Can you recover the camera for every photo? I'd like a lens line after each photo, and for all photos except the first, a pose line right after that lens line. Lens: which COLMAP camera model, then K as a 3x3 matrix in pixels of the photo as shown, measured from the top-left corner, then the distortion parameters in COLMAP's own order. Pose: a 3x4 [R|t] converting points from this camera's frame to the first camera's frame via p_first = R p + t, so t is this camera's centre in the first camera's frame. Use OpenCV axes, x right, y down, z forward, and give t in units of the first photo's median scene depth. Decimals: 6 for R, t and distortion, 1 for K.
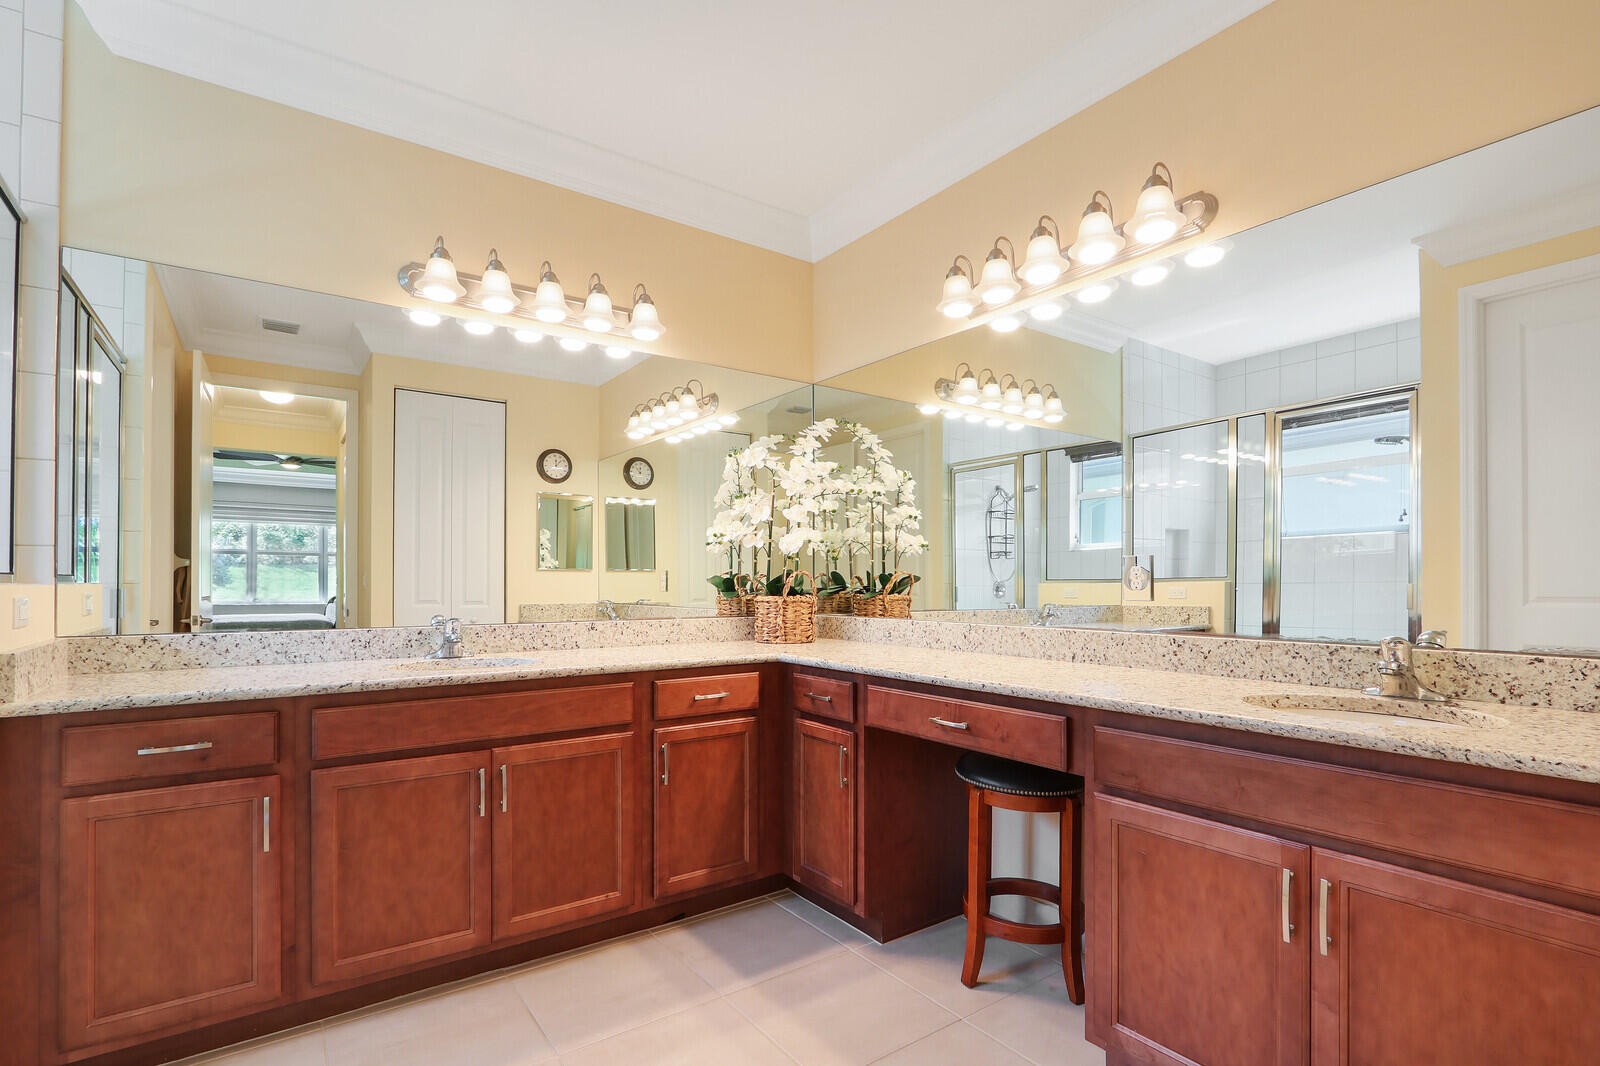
lens RADIAL K [[750.2, 0, 833.5], [0, 750.2, 582.6], [0, 0, 1]] dist [-0.020552, 0.000105]
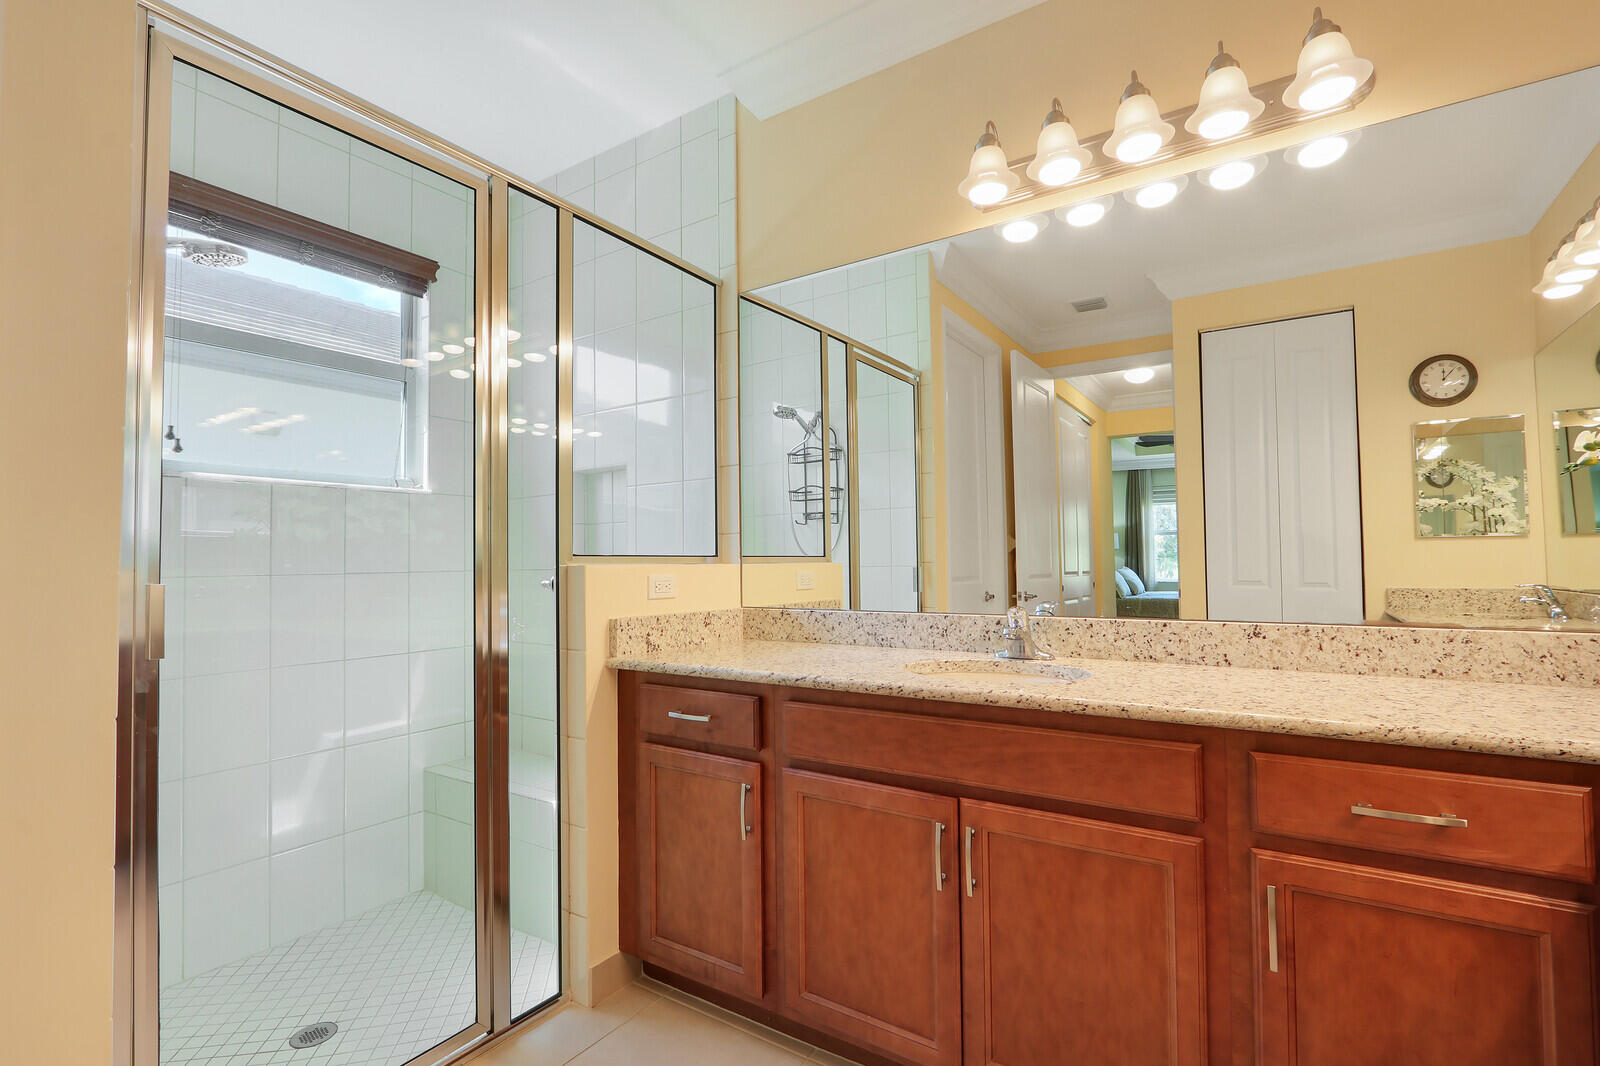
lens RADIAL K [[747.6, 0, 797.2], [0, 747.6, 548.3], [0, 0, 1]] dist [-0.016661, 0.001664]
pose [[0.316094, -0.024518, -0.948411, 0.144537], [0.010182, 0.999696, -0.022450, 0.003668], [0.948673, -0.002560, 0.316248, 0.580301]]
